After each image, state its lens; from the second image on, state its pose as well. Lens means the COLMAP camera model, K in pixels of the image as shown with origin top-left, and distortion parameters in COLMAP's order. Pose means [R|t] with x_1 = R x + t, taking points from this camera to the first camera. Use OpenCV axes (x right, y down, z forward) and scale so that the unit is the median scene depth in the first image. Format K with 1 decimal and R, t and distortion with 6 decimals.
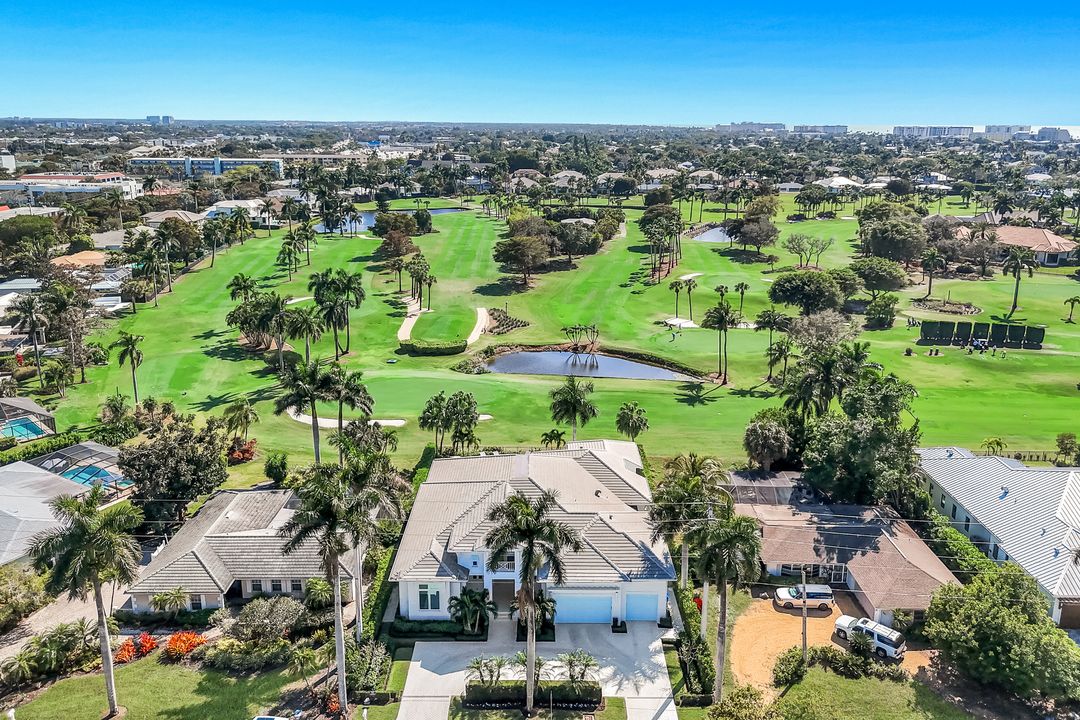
lens RADIAL K [[824.7, 0, 541.5], [0, 824.7, 310.7], [0, 0, 1]] dist [0.059882, -0.045996]
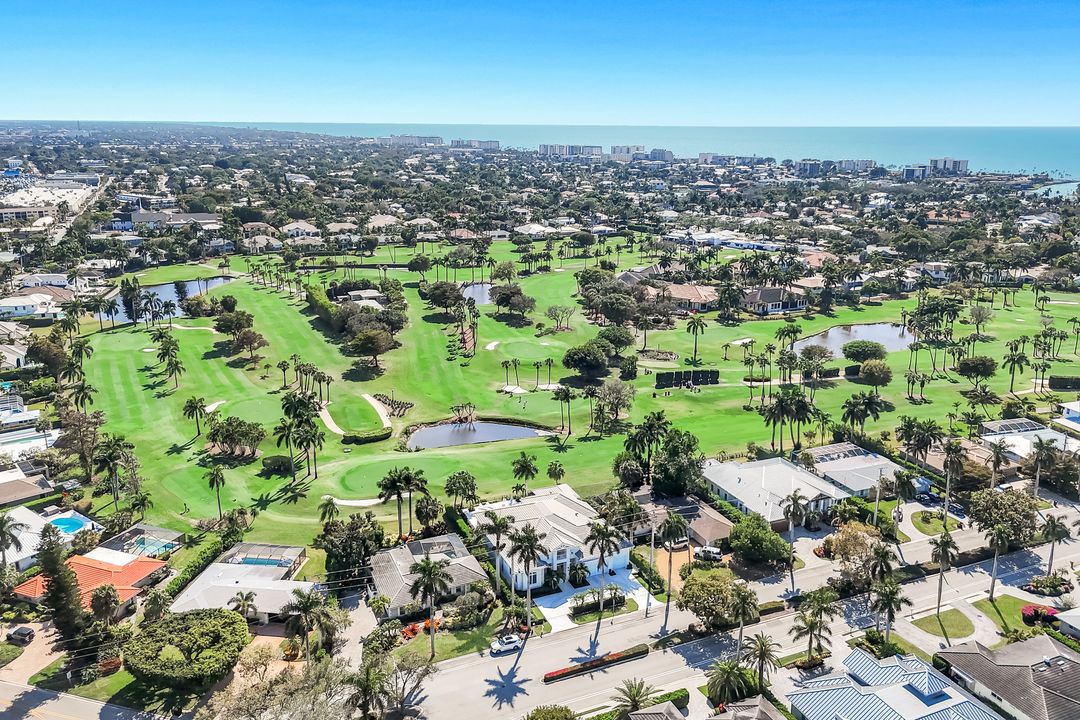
lens RADIAL K [[824.7, 0, 541.5], [0, 824.7, 310.7], [0, 0, 1]] dist [0.059882, -0.045996]
pose [[0.916656, -0.090033, 0.389404, -0.891574], [0.090183, 0.995764, 0.017939, -0.378946], [-0.389370, 0.018673, 0.920892, -0.994444]]
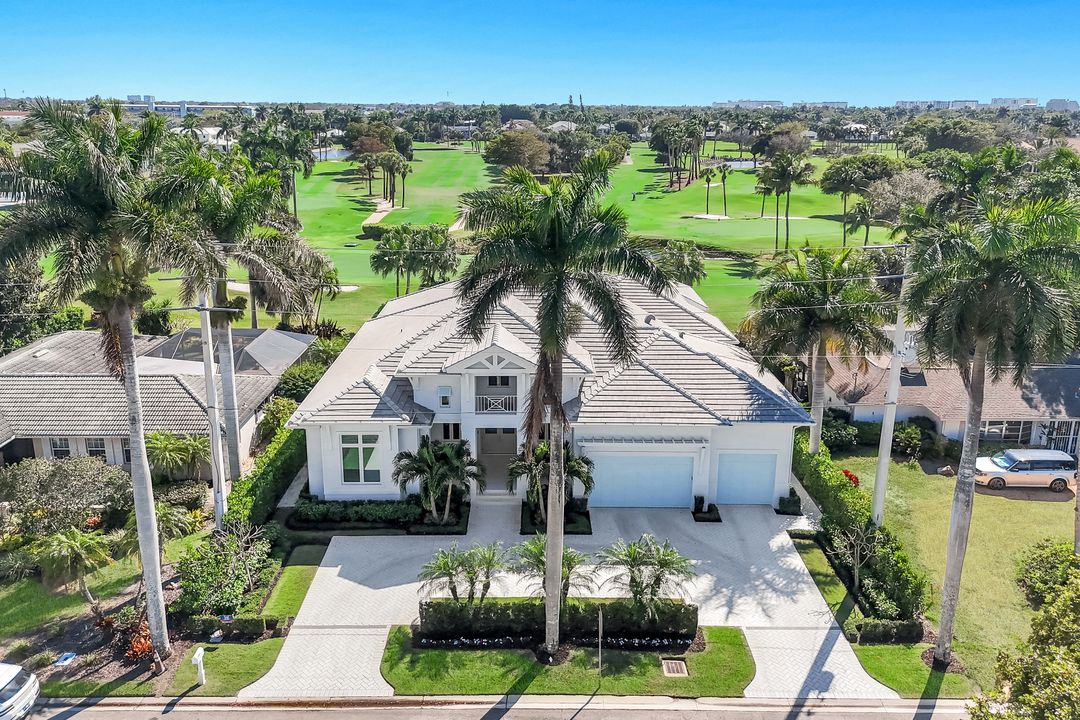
lens RADIAL K [[824.7, 0, 541.5], [0, 824.7, 310.7], [0, 0, 1]] dist [0.059882, -0.045996]
pose [[0.999937, 0.000687, 0.011163, -0.022423], [-0.000764, 0.999976, 0.006904, 0.244830], [-0.011158, -0.006912, 0.999914, 0.456392]]
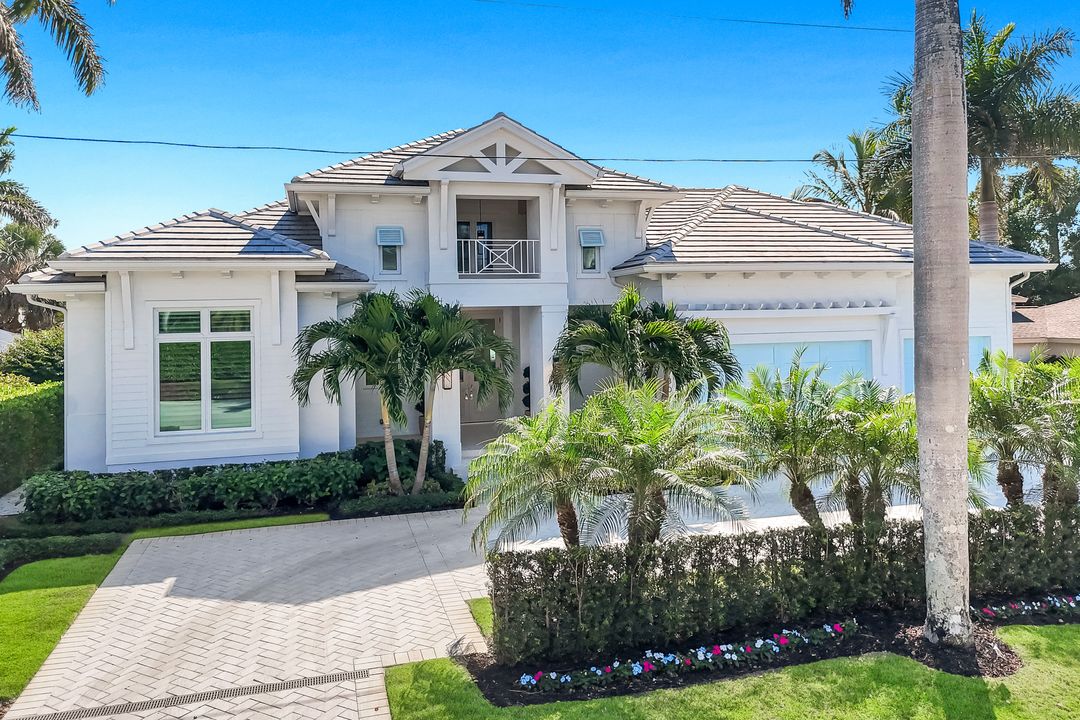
lens RADIAL K [[824.7, 0, 541.5], [0, 824.7, 310.7], [0, 0, 1]] dist [0.059882, -0.045996]
pose [[0.961559, -0.018981, 0.273940, -0.108496], [0.084253, 0.969883, -0.228534, 0.392862], [-0.261352, 0.242829, 0.934200, 0.755167]]
